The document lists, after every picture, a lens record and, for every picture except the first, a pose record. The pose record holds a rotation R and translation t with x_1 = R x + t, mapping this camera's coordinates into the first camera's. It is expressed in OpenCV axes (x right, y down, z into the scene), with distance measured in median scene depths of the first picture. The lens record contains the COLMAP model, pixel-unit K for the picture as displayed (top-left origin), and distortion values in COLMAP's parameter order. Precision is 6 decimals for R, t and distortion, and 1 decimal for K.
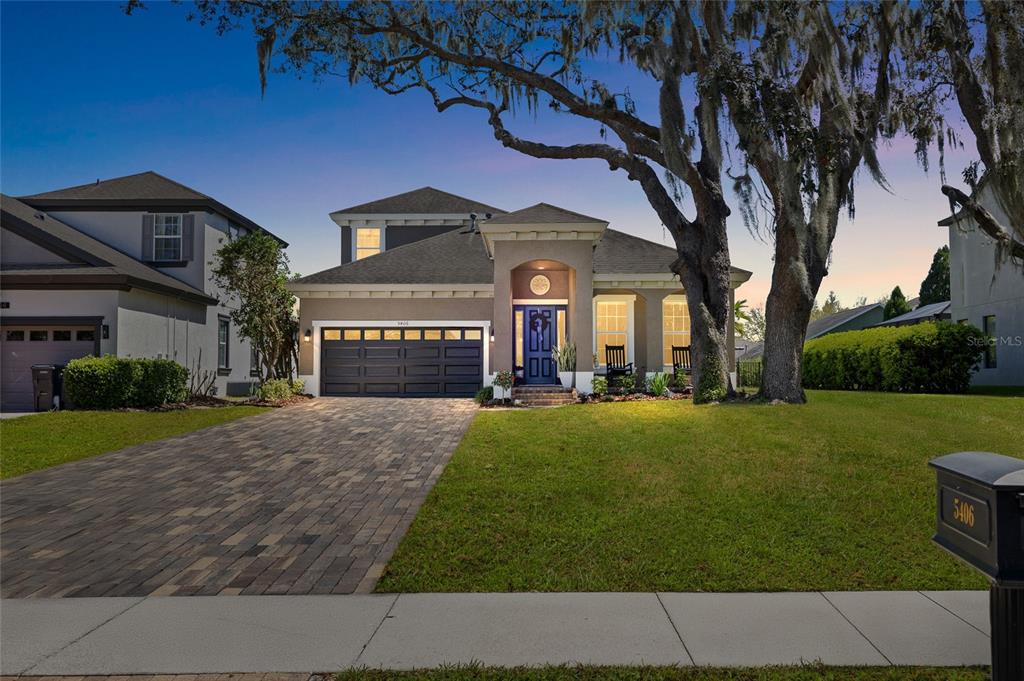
lens RADIAL K [[1003.4, 0, 511.8], [0, 1003.4, 338.3], [0, 0, 1]] dist [0.001560, 0.000000]
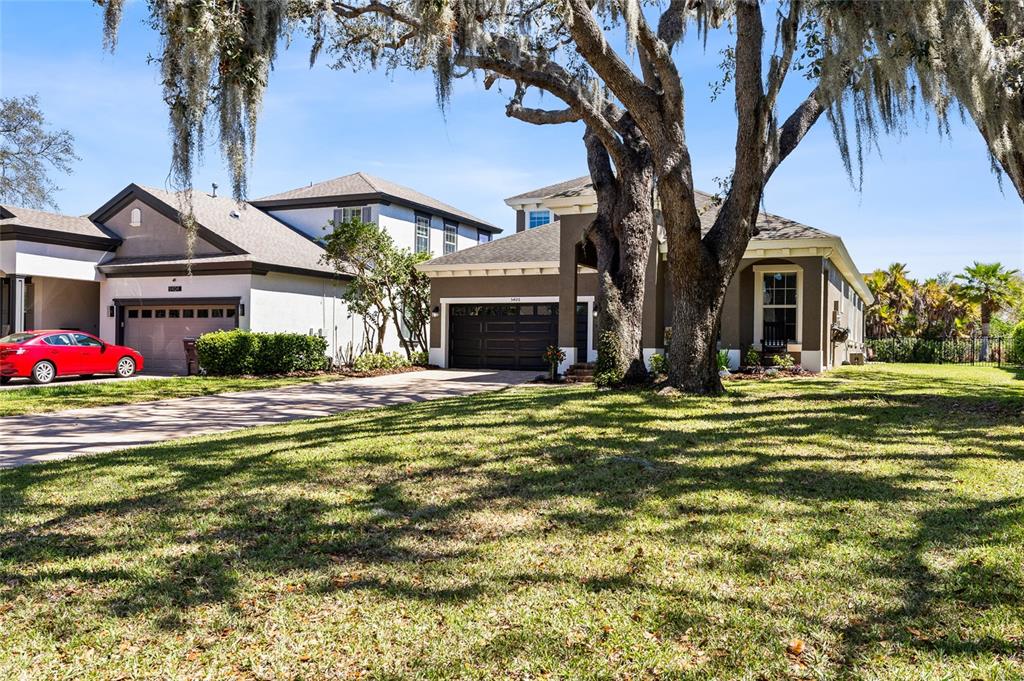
lens RADIAL K [[858.9, 0, 512.2], [0, 858.9, 341.8], [0, 0, 1]] dist [0.003825, 0.000374]
pose [[0.911664, 0.008634, -0.410845, 0.290832], [0.005163, 0.999460, 0.032461, -0.000109], [0.410903, -0.031714, 0.911127, 0.203620]]
